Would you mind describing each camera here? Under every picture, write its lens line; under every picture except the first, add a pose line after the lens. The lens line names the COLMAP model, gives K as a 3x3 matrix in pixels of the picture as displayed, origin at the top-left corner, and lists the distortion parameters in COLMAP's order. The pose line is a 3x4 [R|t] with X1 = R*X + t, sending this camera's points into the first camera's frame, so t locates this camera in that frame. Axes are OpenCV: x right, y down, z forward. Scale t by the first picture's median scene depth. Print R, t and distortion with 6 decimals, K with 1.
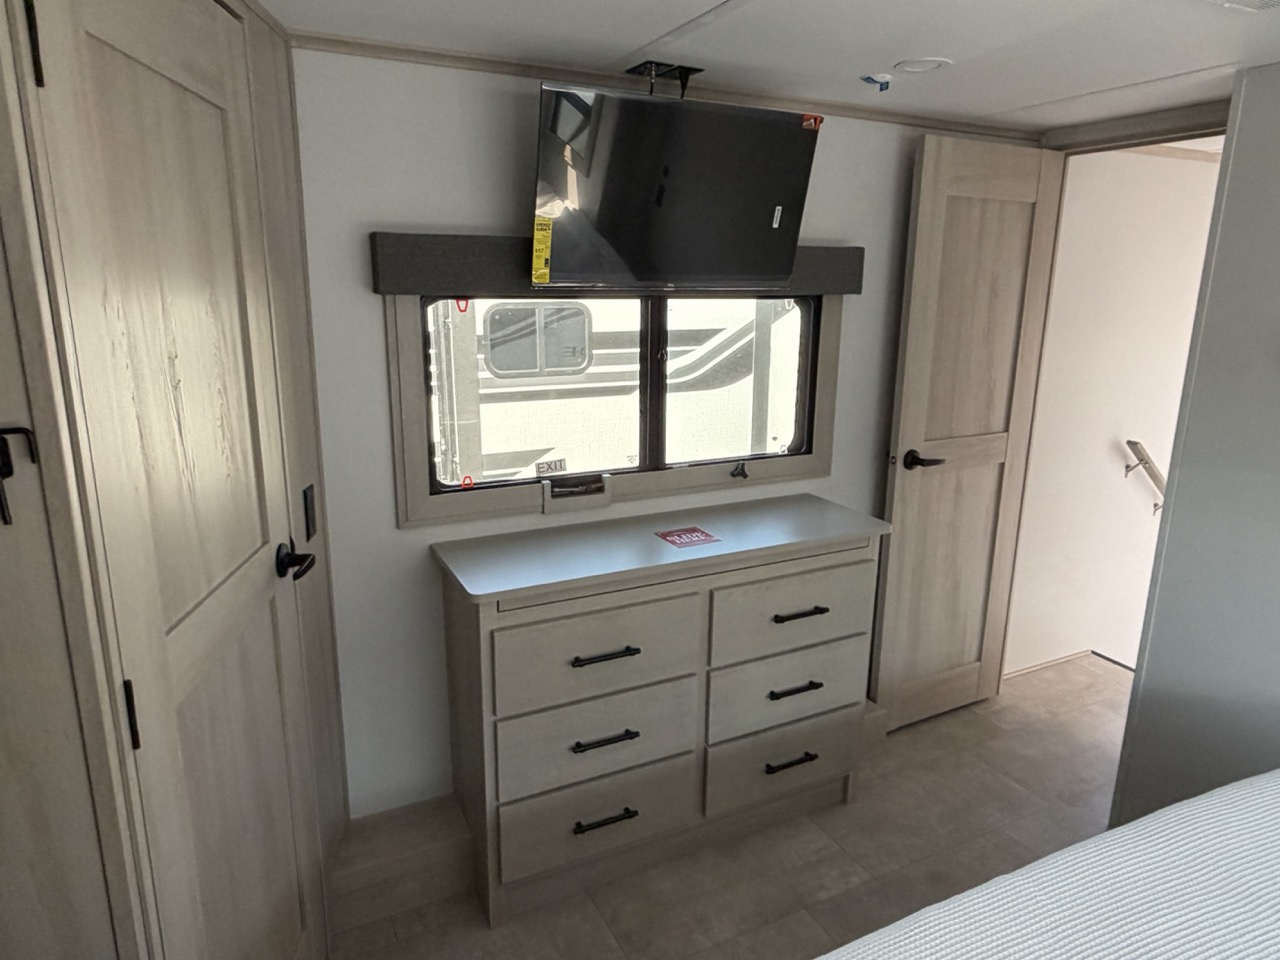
lens RADIAL K [[804.9, 0, 640.6], [0, 804.9, 476.8], [0, 0, 1]] dist [-0.002249, 0.001645]
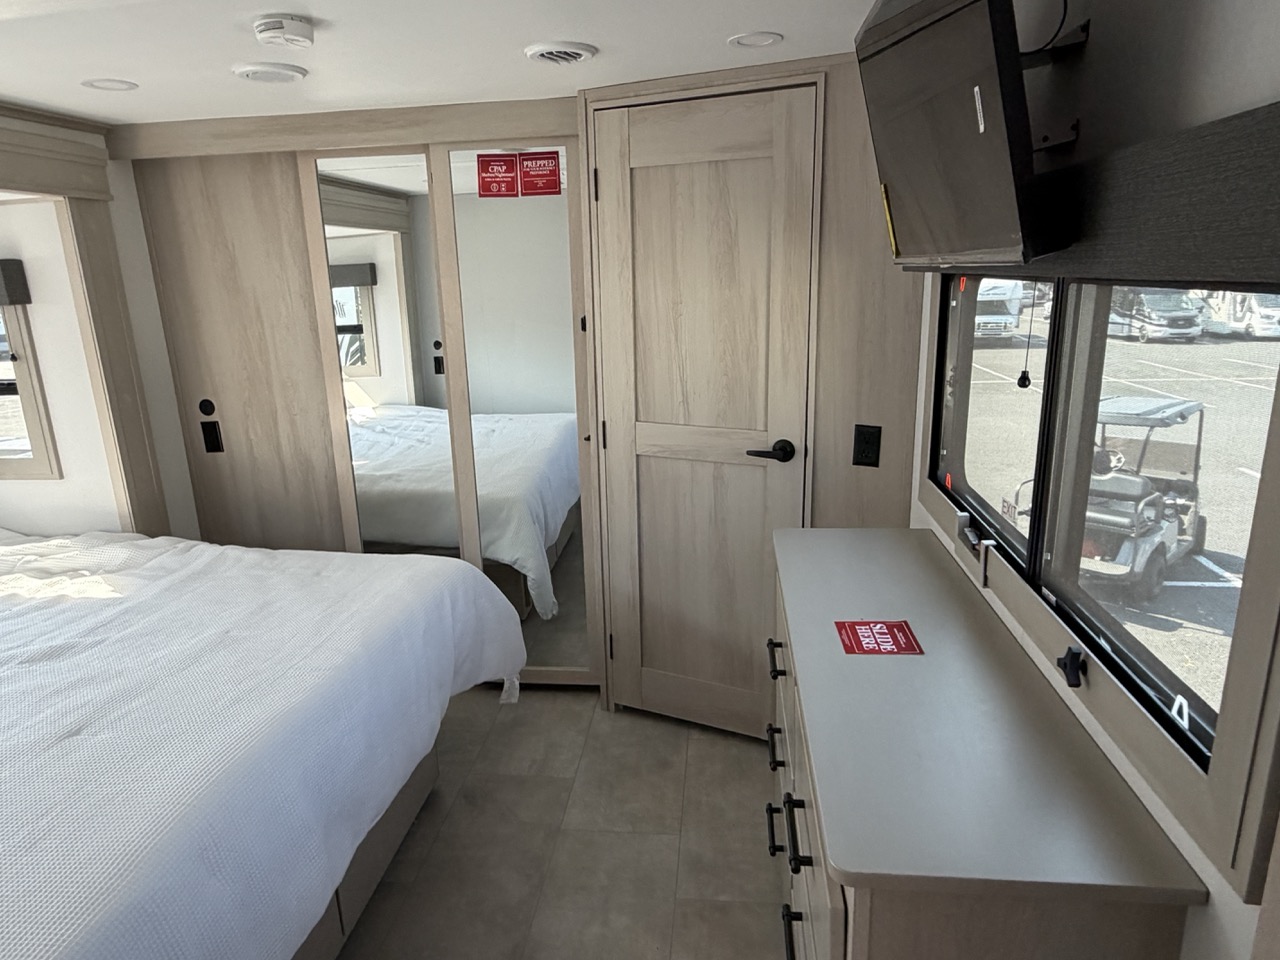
lens RADIAL K [[804.9, 0, 637.4], [0, 804.9, 482.6], [0, 0, 1]] dist [-0.002249, 0.001645]
pose [[-0.545648, 0.223685, -0.807610, 0.621800], [-0.172803, 0.912974, 0.369619, -0.234393], [0.820005, 0.341239, -0.459509, 1.000400]]
